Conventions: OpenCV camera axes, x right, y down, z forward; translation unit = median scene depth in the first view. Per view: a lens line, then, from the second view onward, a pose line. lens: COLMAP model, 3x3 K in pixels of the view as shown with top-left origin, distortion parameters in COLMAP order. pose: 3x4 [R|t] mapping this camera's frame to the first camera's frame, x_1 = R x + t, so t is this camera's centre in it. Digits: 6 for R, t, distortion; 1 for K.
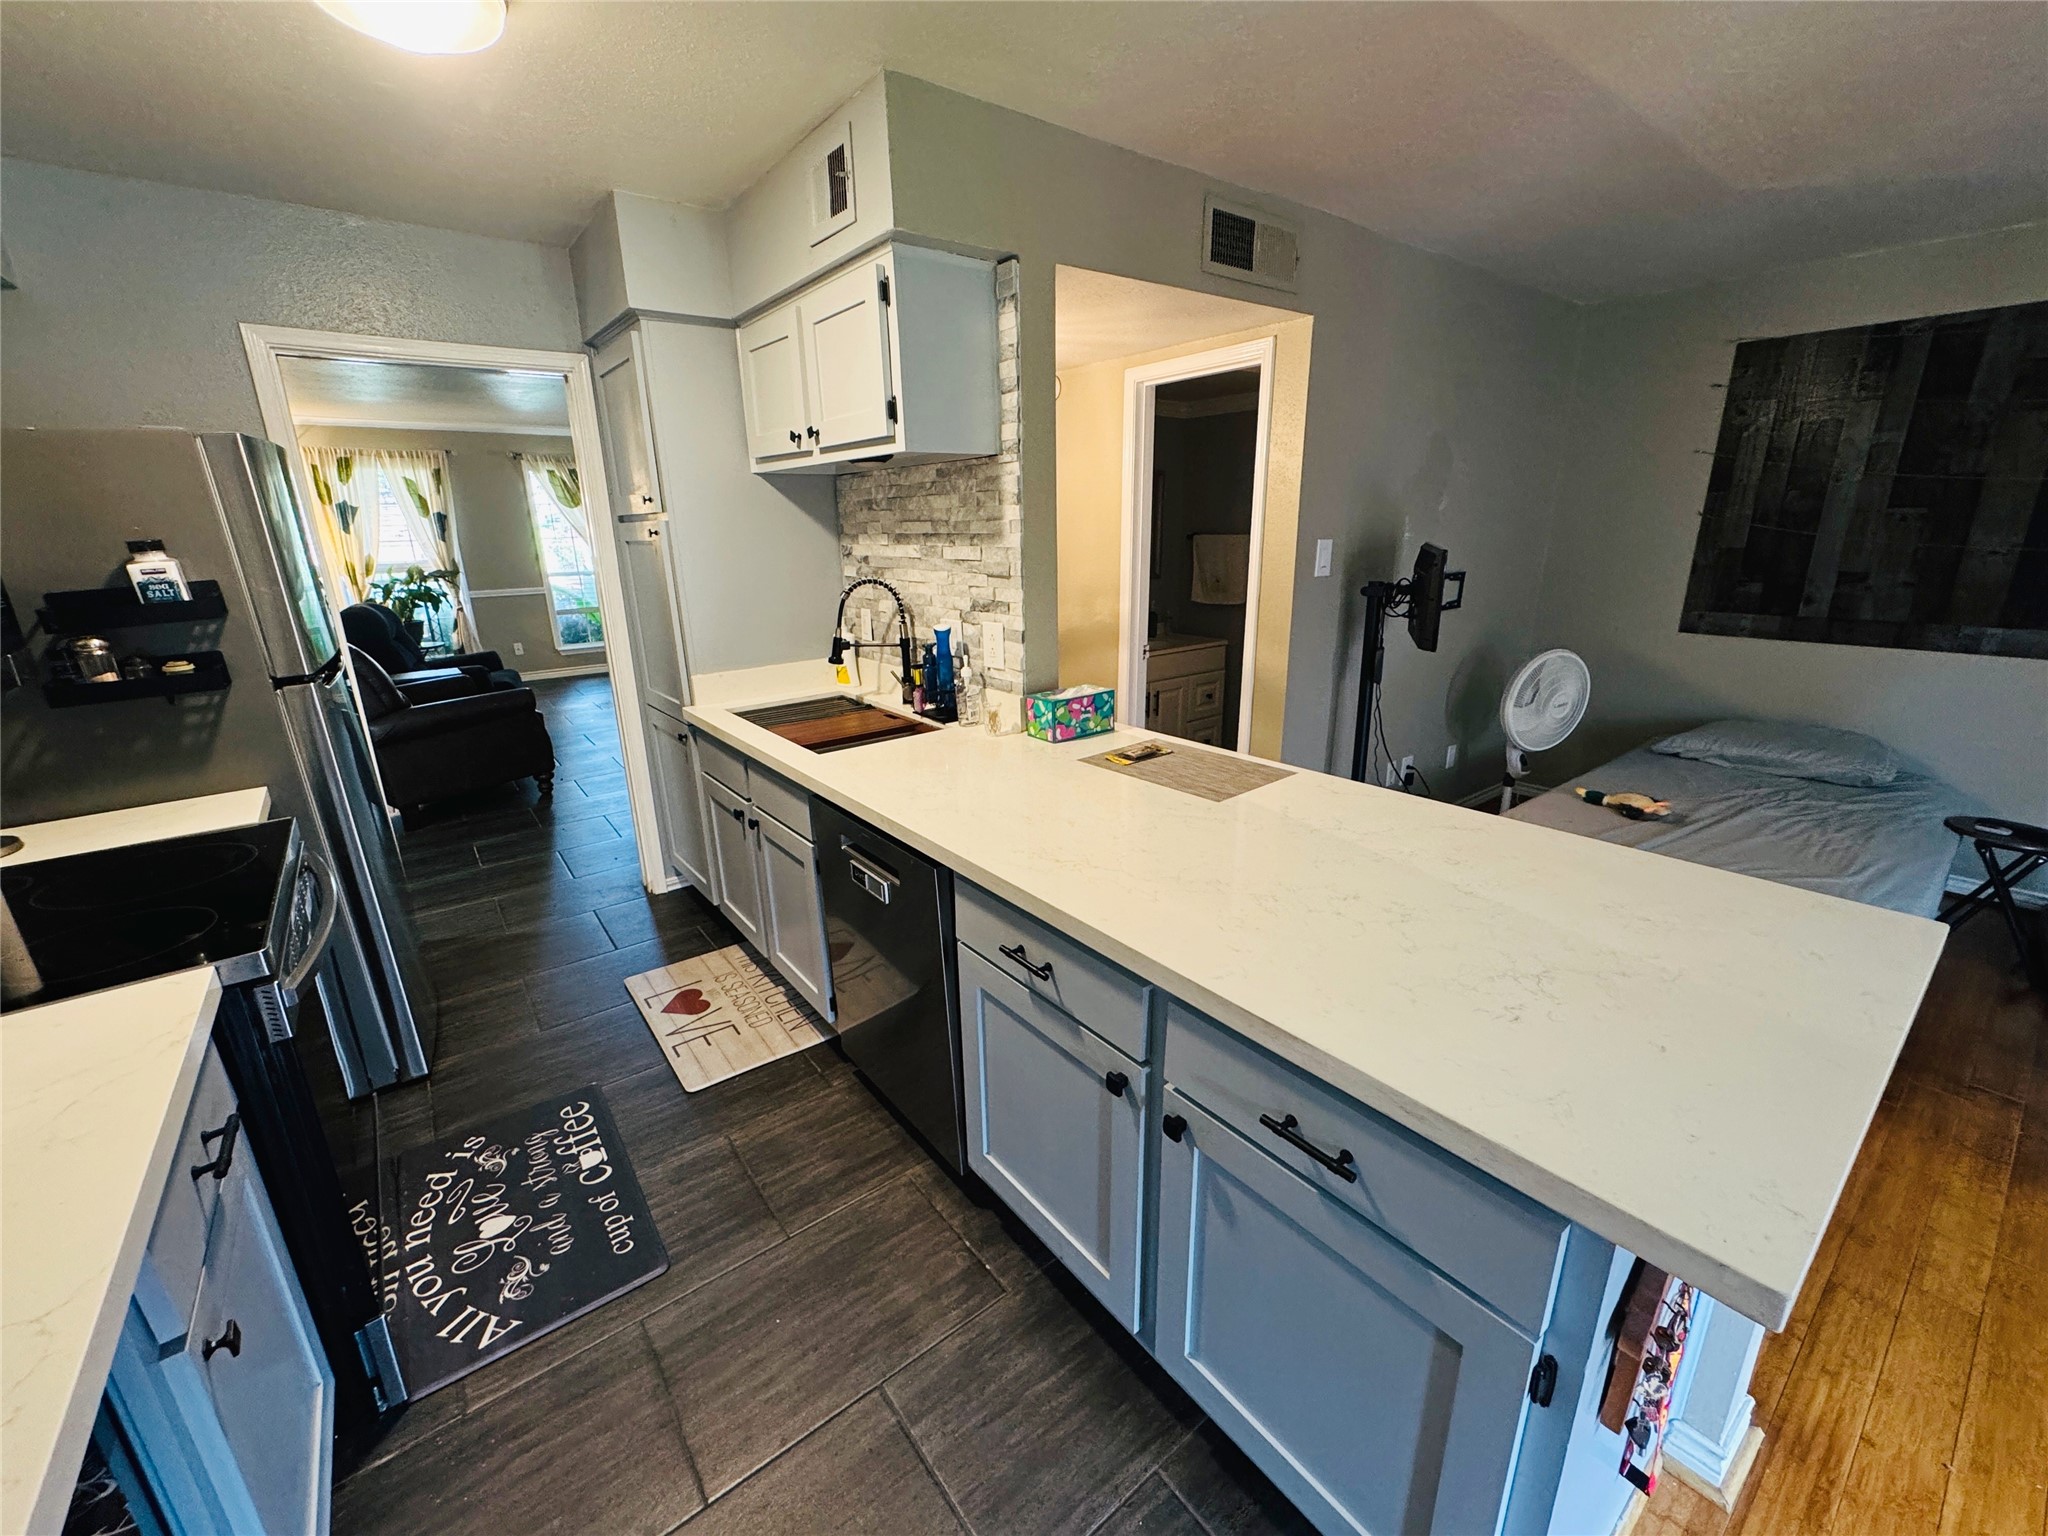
lens RADIAL K [[819.5, 0, 1022.9], [0, 819.5, 765.8], [0, 0, 1]] dist [-0.002477, 0.000350]
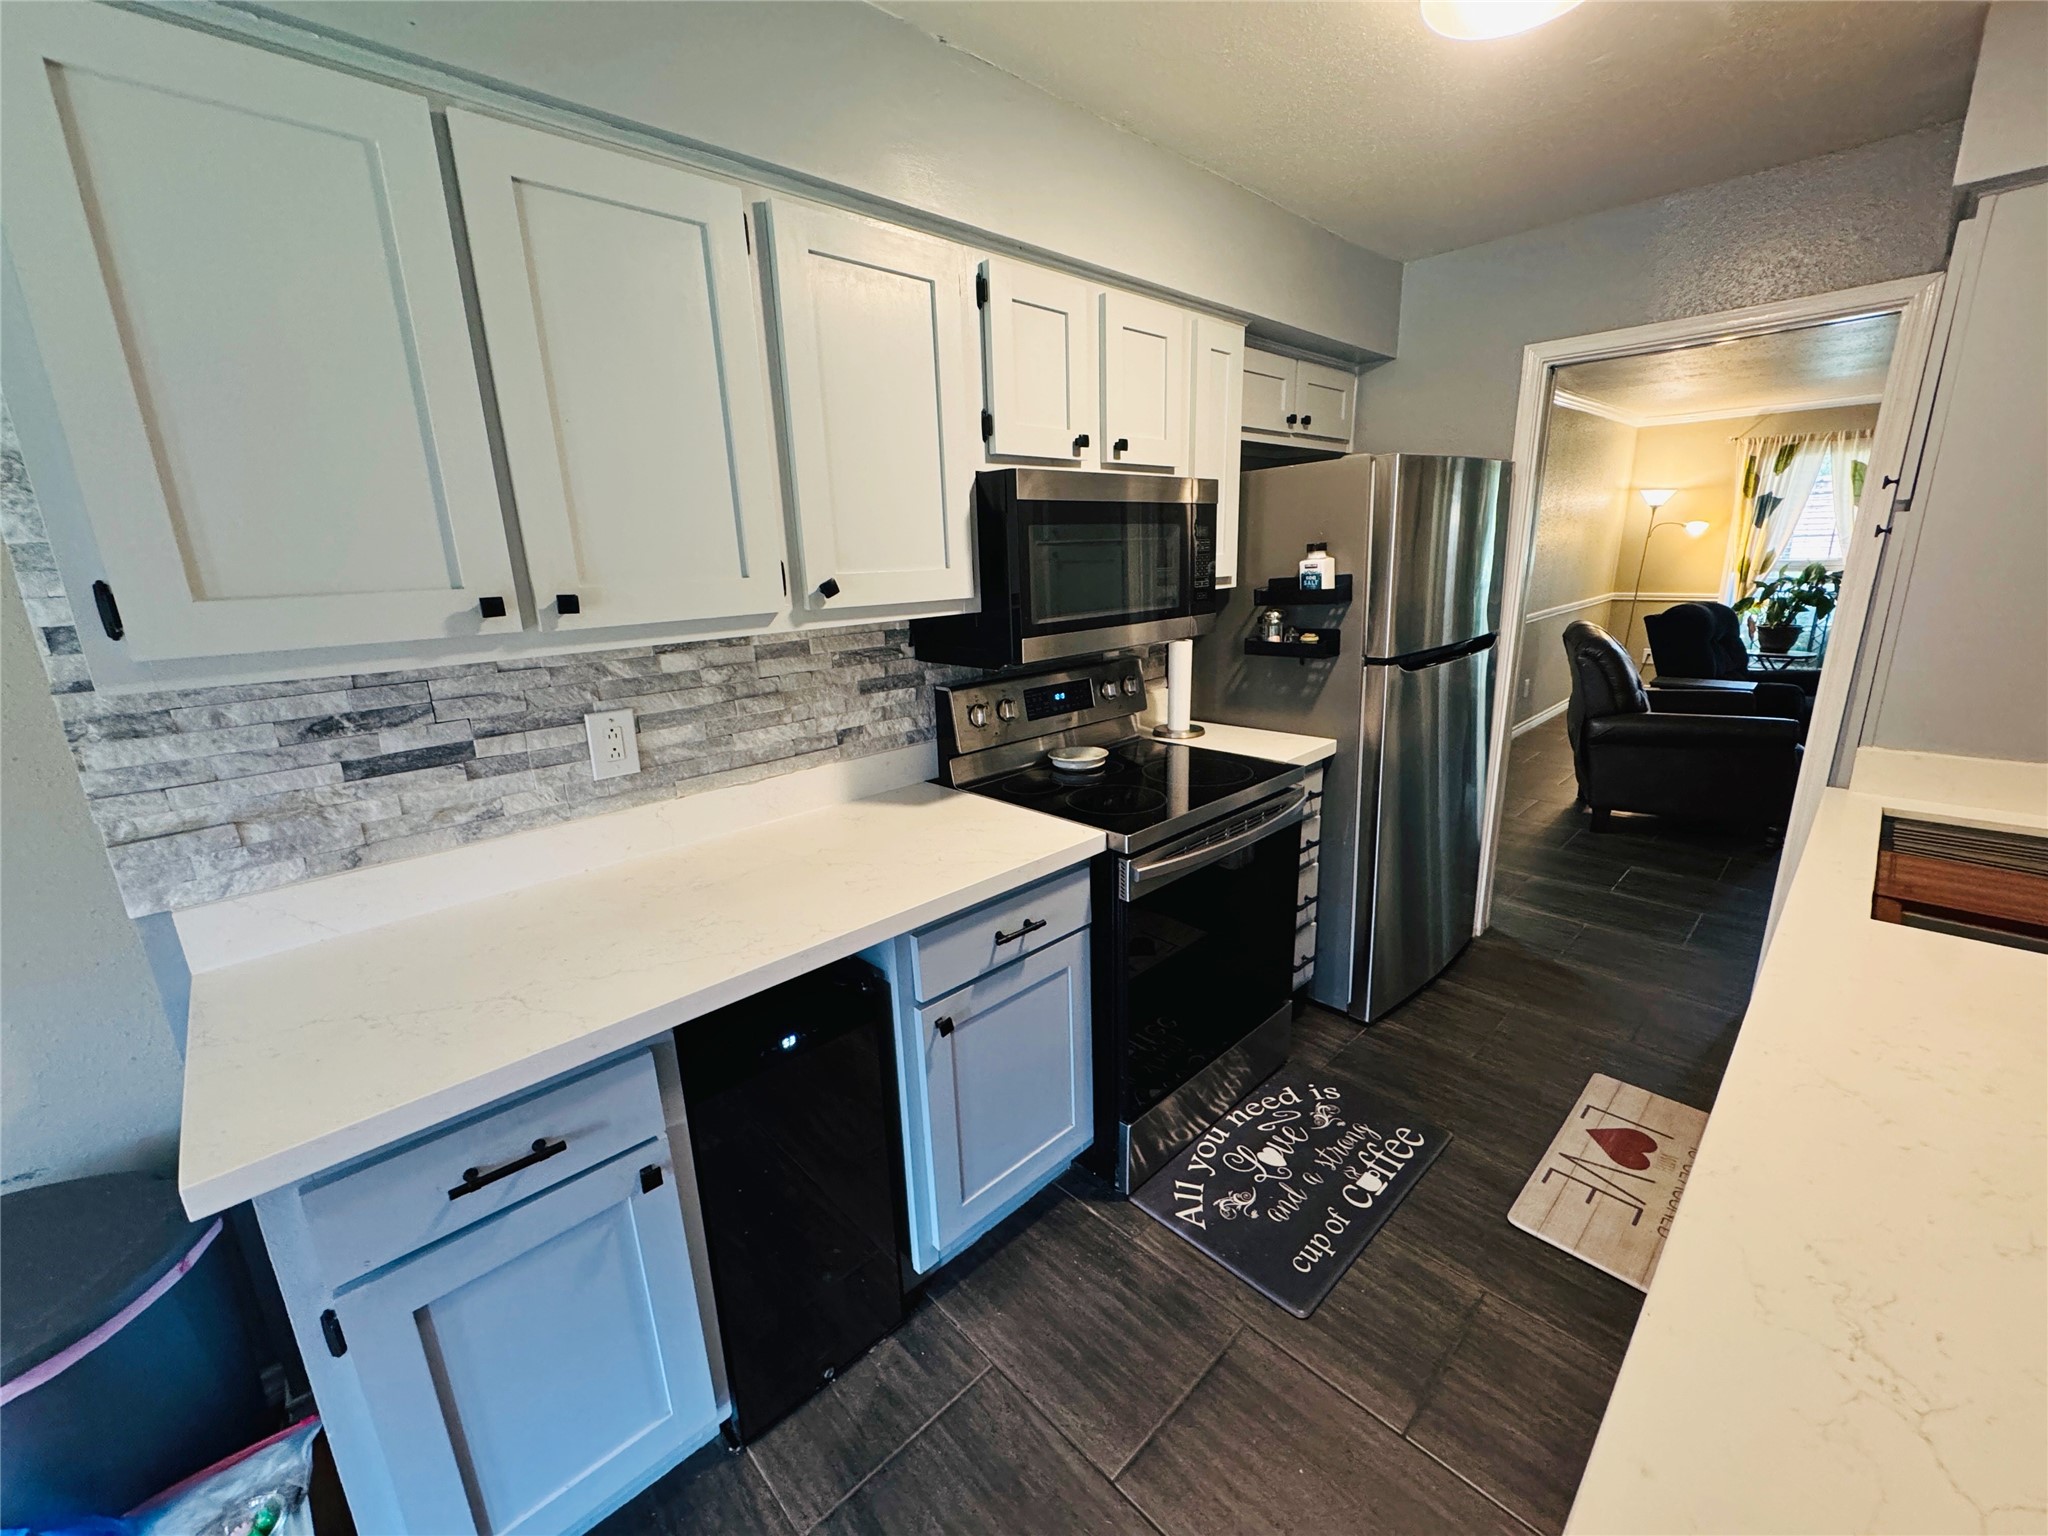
lens RADIAL K [[819.5, 0, 1022.9], [0, 819.5, 765.8], [0, 0, 1]] dist [-0.002477, 0.000350]
pose [[0.102709, 0.264846, -0.958805, 0.193773], [-0.255773, 0.938524, 0.231845, -0.086658], [0.961265, 0.221424, 0.164136, 0.283030]]
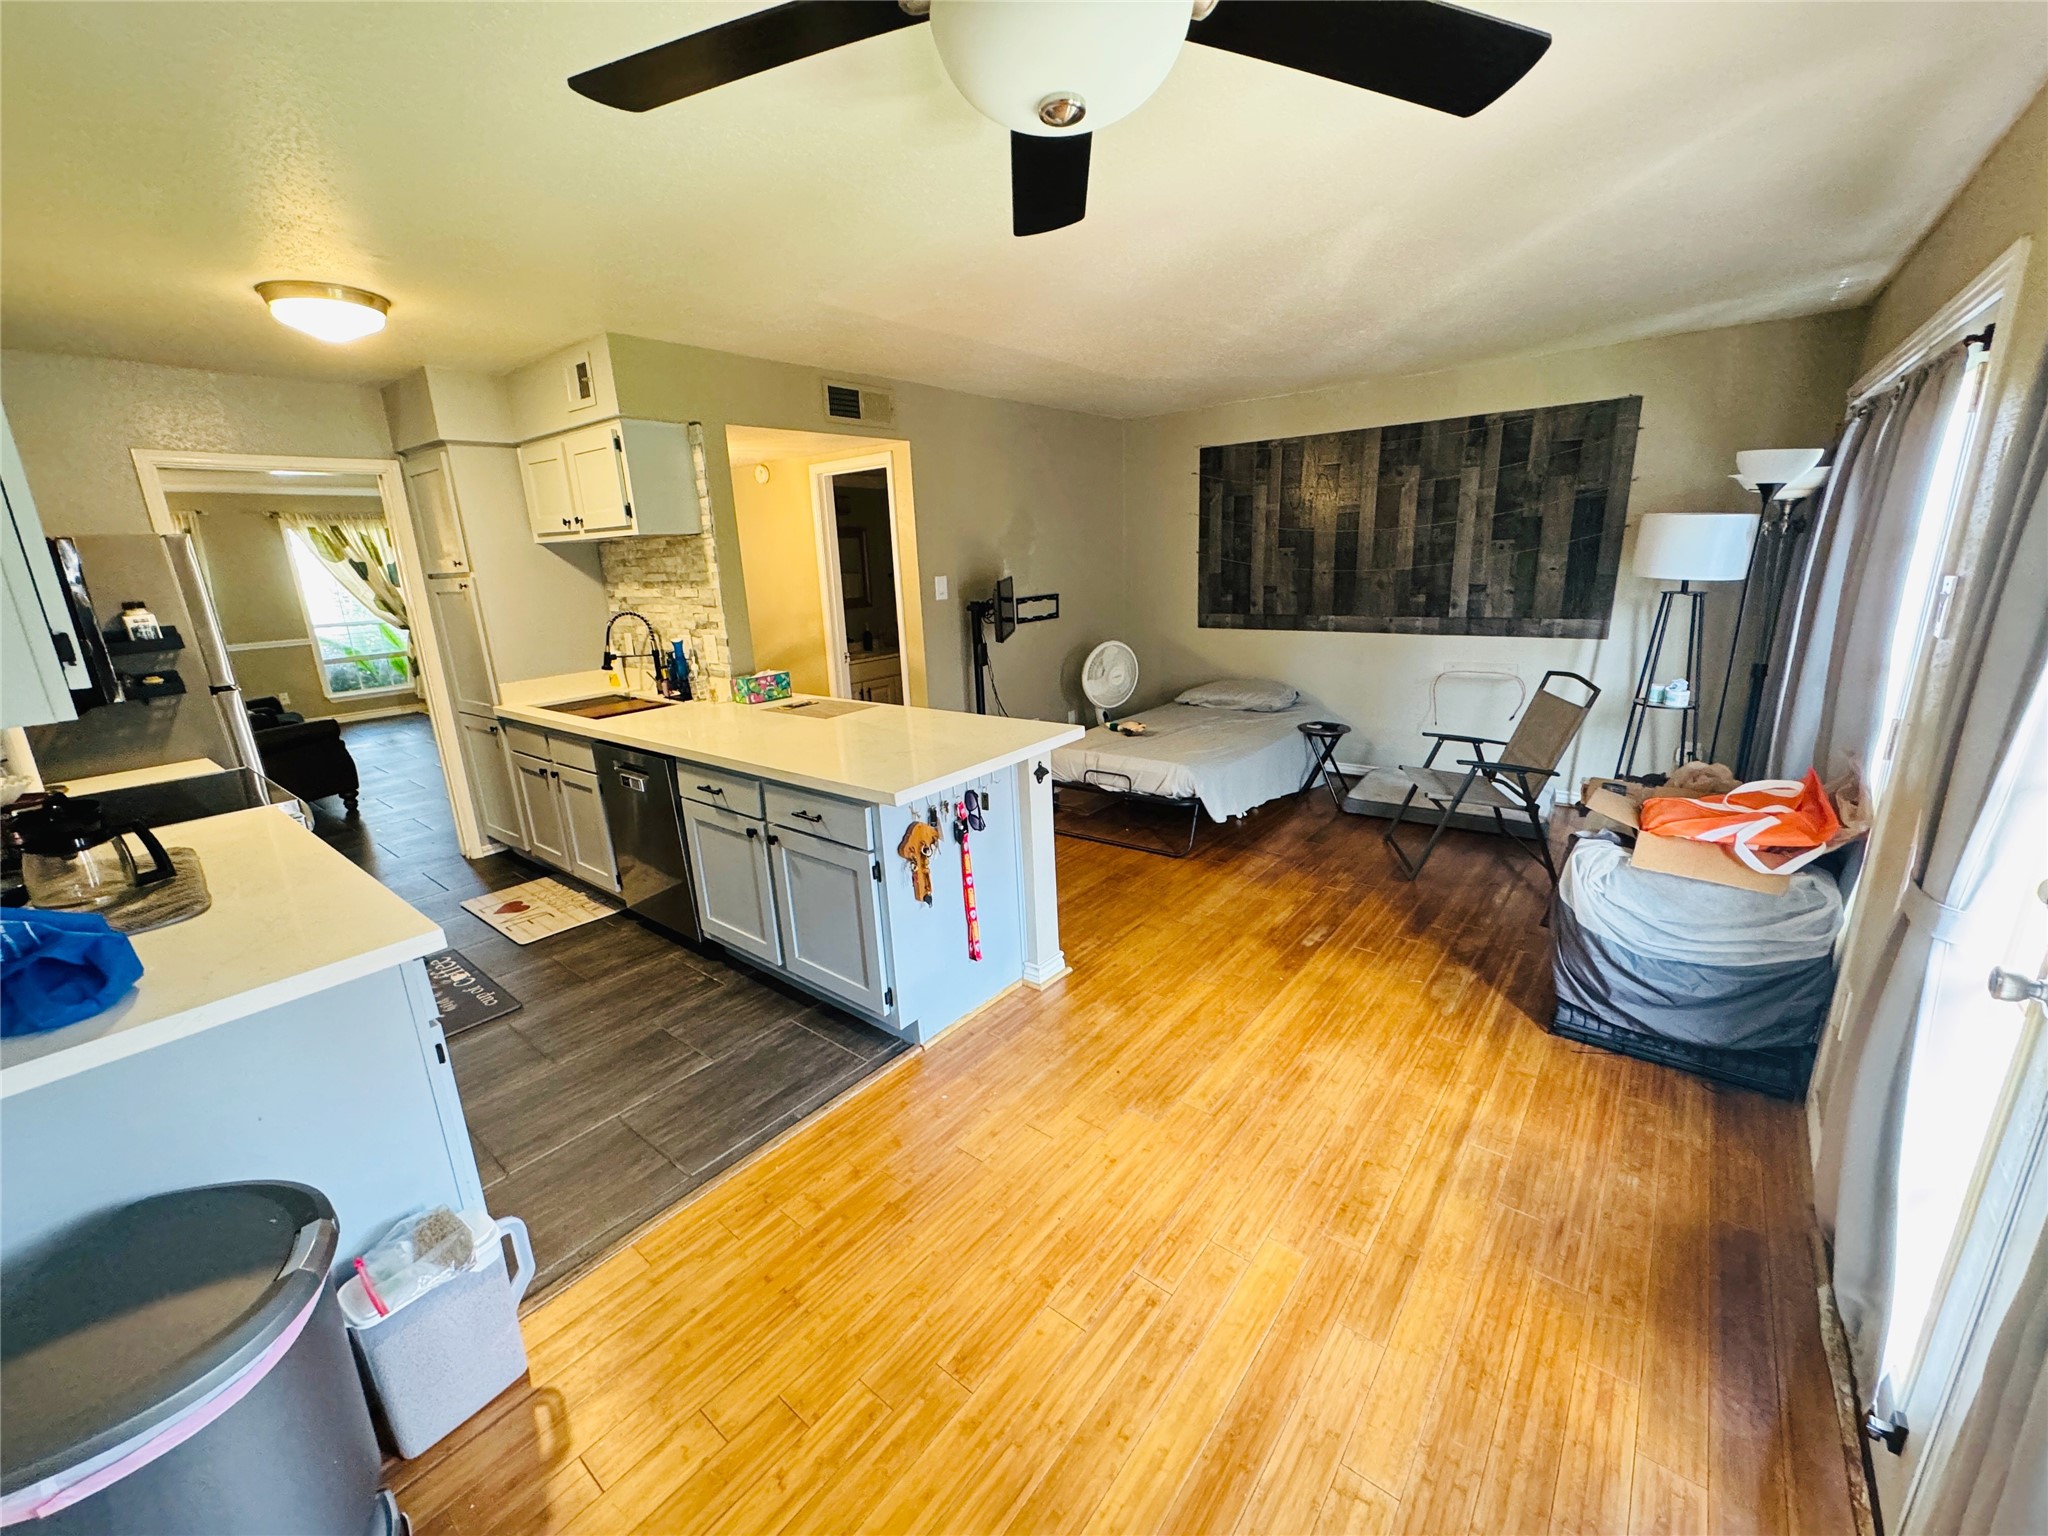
lens RADIAL K [[819.5, 0, 1022.9], [0, 819.5, 765.8], [0, 0, 1]] dist [-0.002477, 0.000350]
pose [[0.972353, -0.079426, 0.219592, 0.187494], [0.088001, 0.995682, -0.029534, 0.180943], [-0.216299, 0.048042, 0.975145, -0.683456]]
